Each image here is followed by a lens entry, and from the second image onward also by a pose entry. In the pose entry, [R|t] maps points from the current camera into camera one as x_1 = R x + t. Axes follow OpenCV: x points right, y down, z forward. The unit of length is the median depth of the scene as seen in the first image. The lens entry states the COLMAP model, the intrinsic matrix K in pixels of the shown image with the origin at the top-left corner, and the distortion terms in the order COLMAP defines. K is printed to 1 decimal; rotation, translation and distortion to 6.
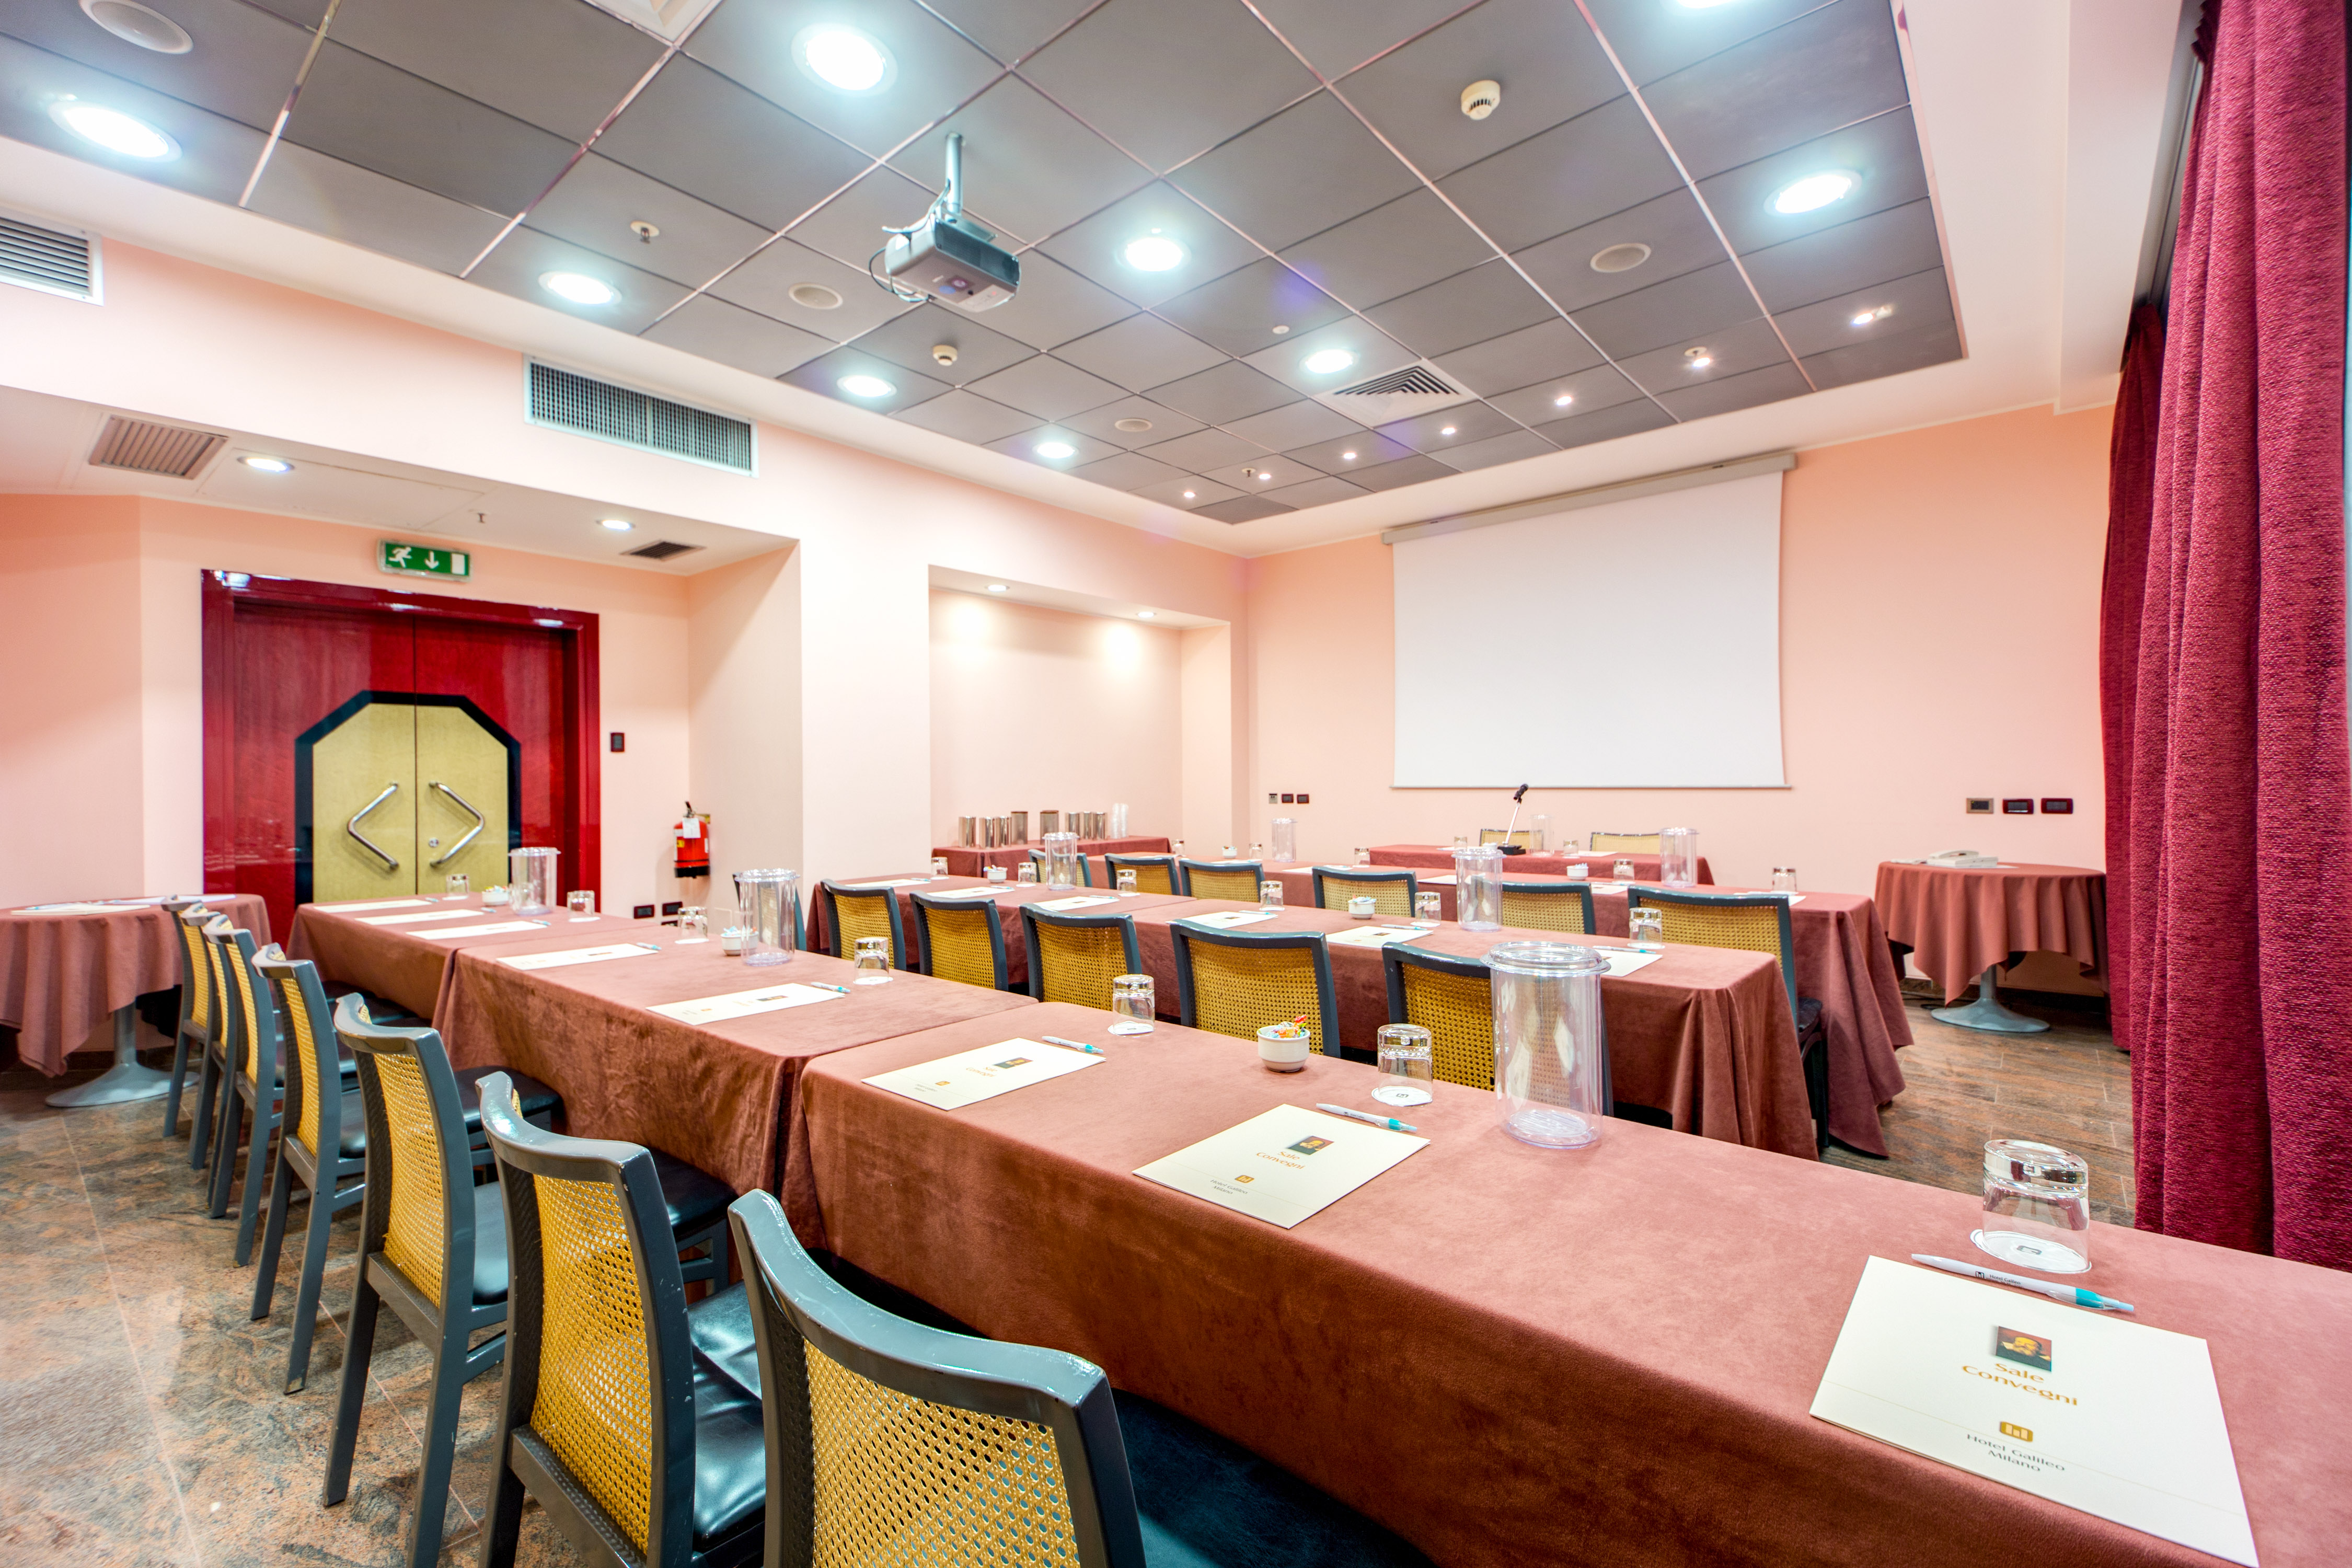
lens RADIAL K [[994.0, 0, 1167.4], [0, 994.0, 780.1], [0, 0, 1]] dist [0.044815, -0.000246]
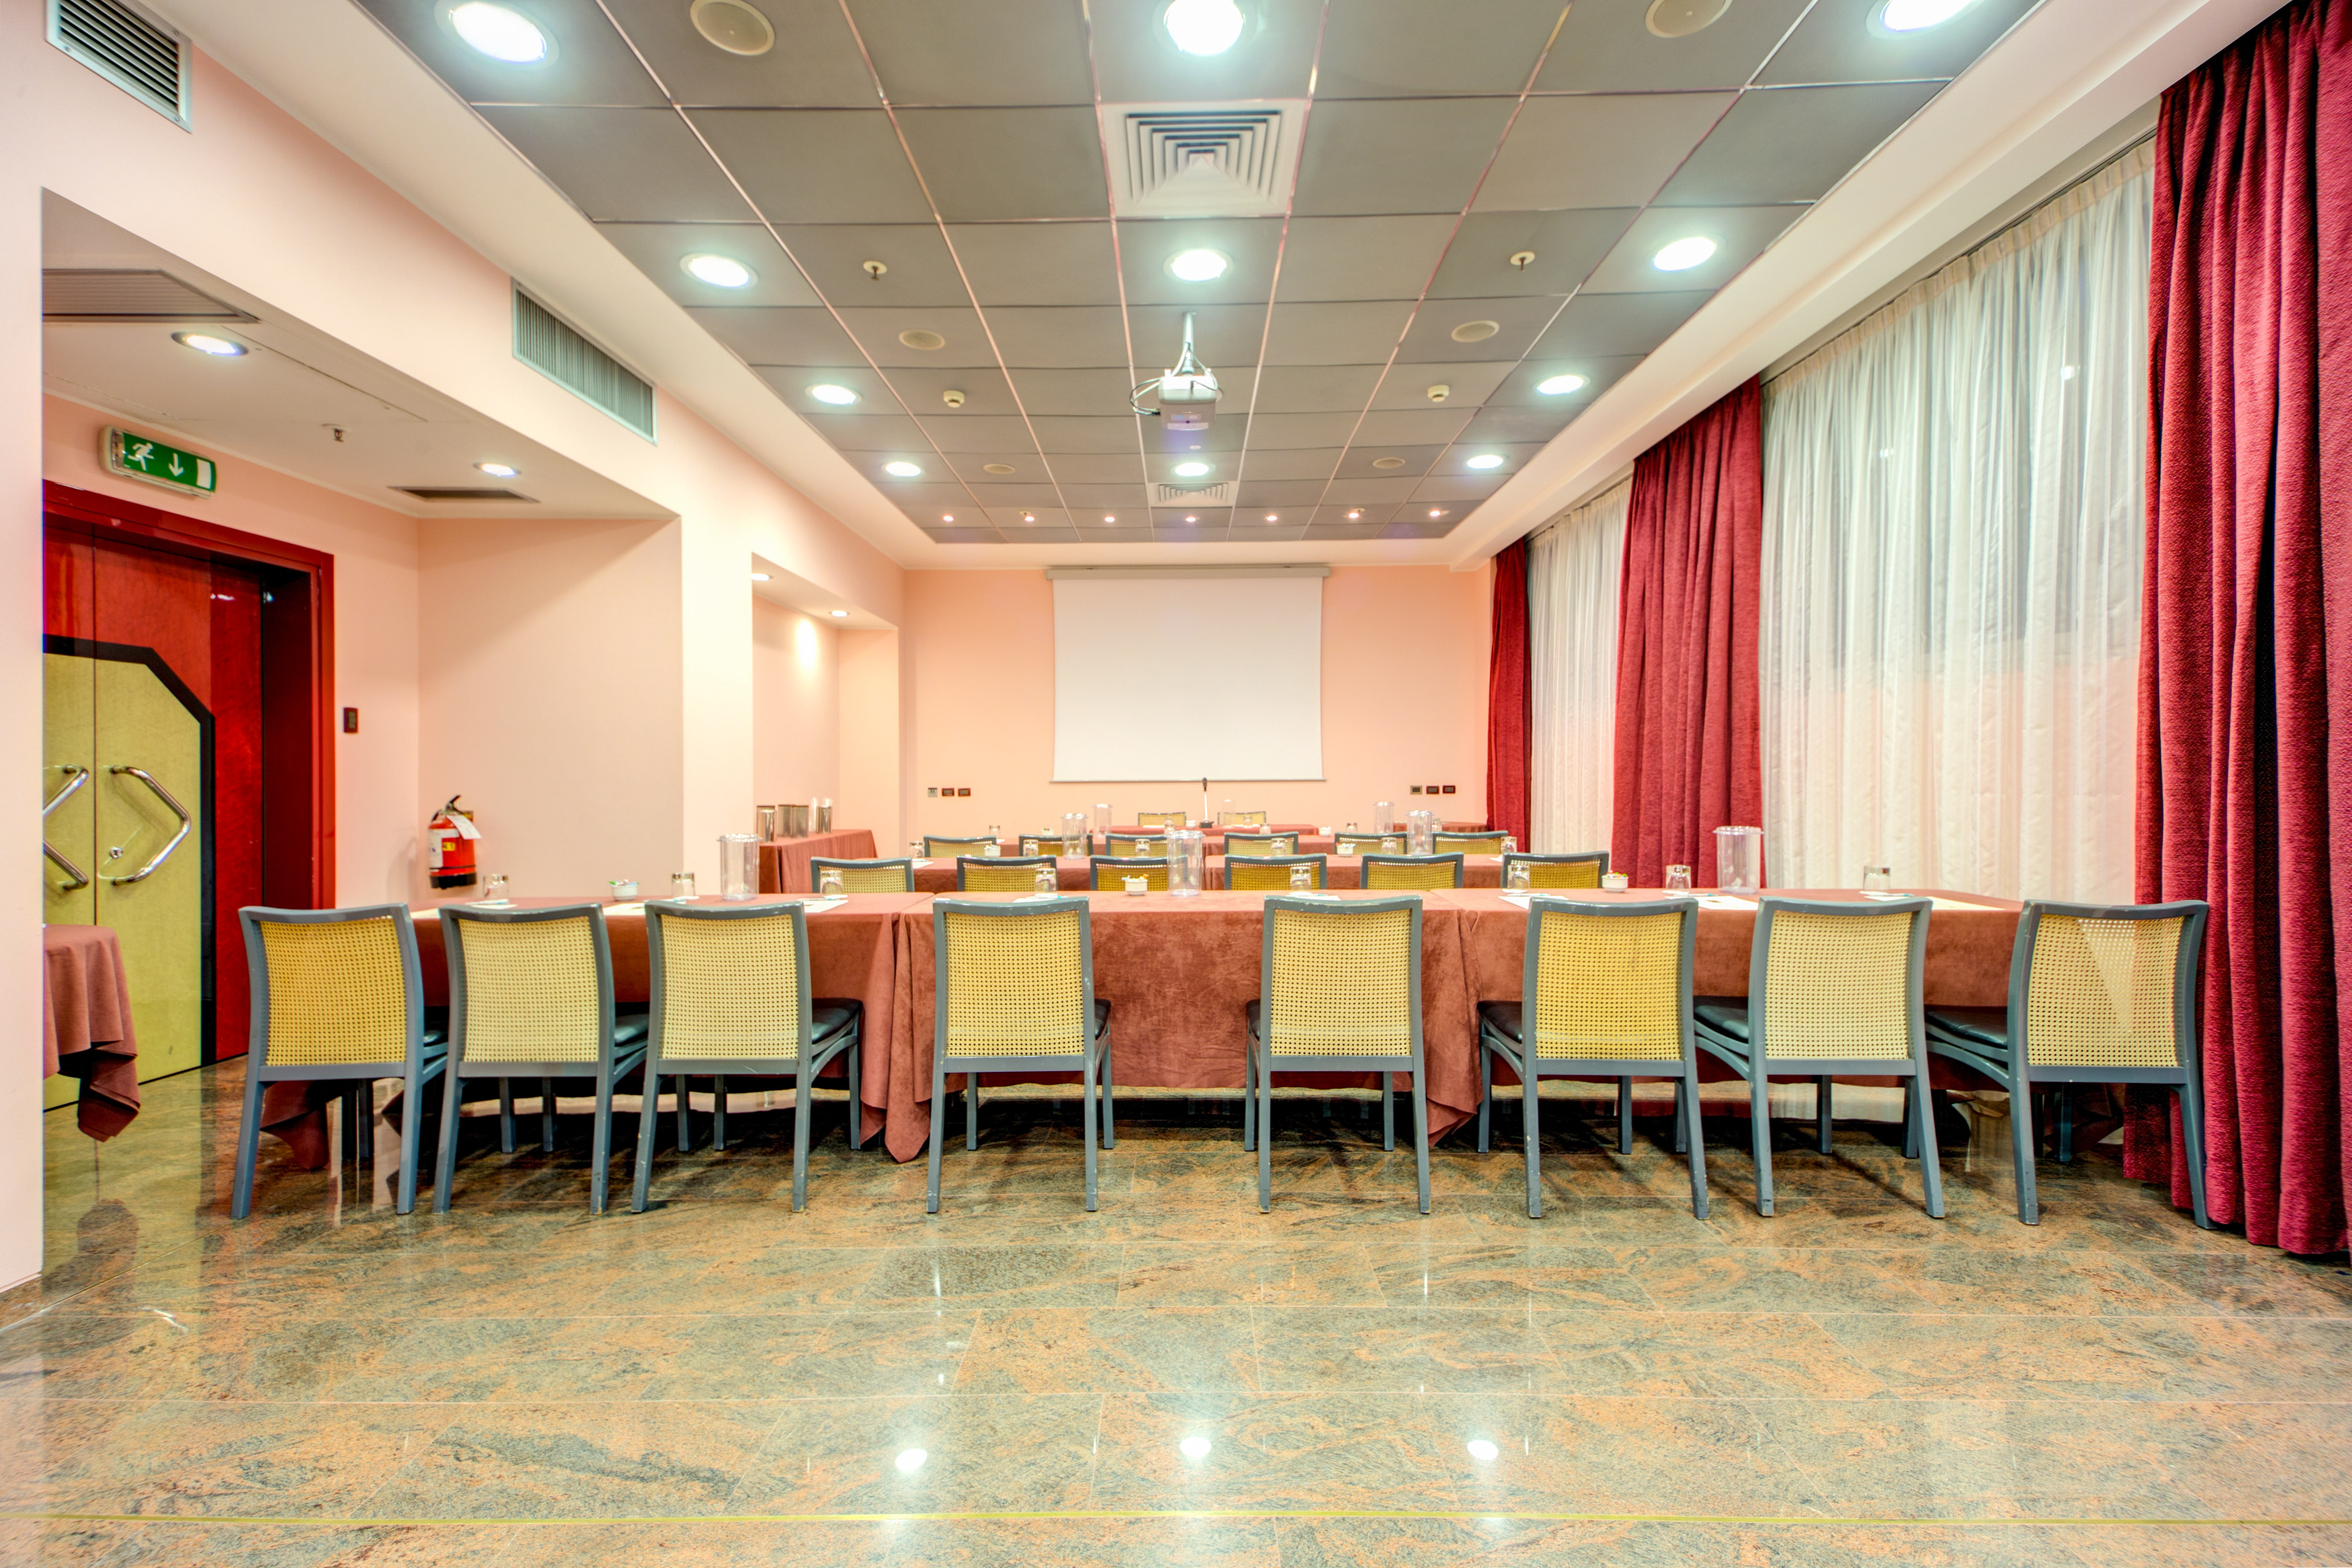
lens RADIAL K [[994.0, 0, 1167.4], [0, 994.0, 780.1], [0, 0, 1]] dist [0.044815, -0.000246]
pose [[0.766020, 0.000960, 0.642816, -0.629864], [-0.002320, 0.999997, 0.001271, 0.007123], [-0.642813, -0.002465, 0.766020, -0.026555]]
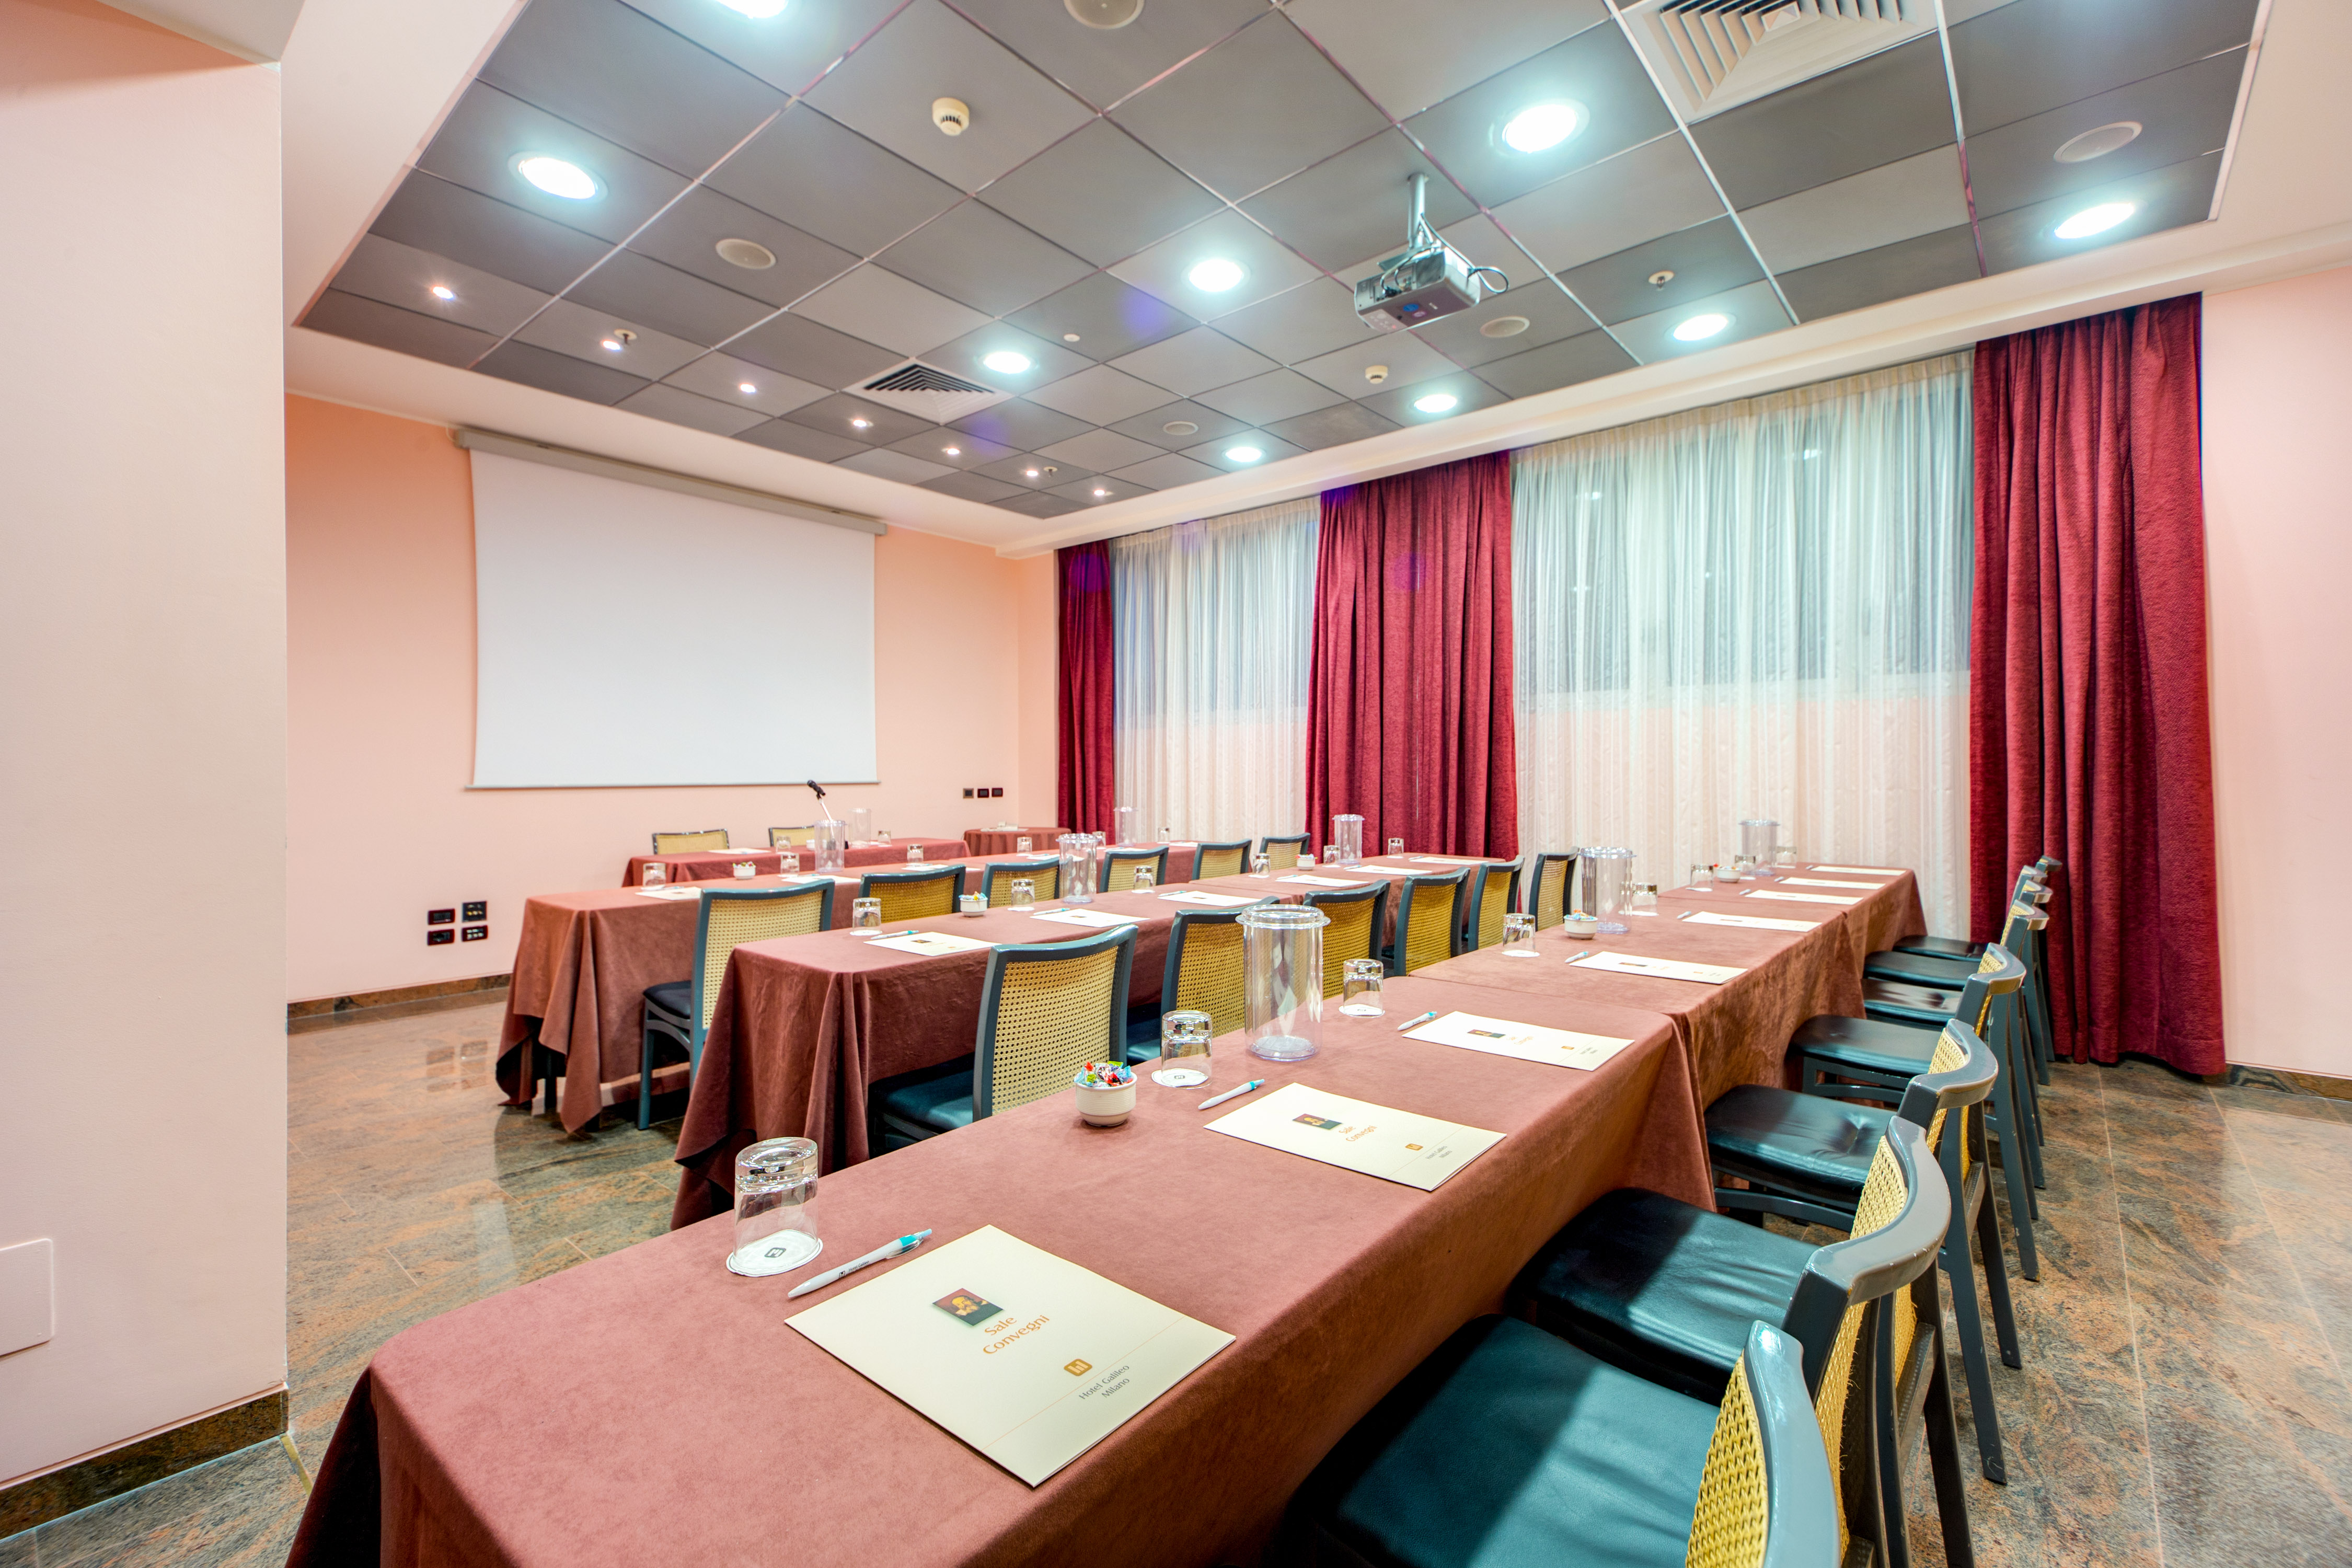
lens RADIAL K [[994.0, 0, 1167.4], [0, 994.0, 780.1], [0, 0, 1]] dist [0.044815, -0.000246]
pose [[0.004746, 0.000300, 0.999989, -0.719241], [0.003160, 0.999995, -0.000315, 0.006268], [-0.999984, 0.003161, 0.004746, 0.705025]]
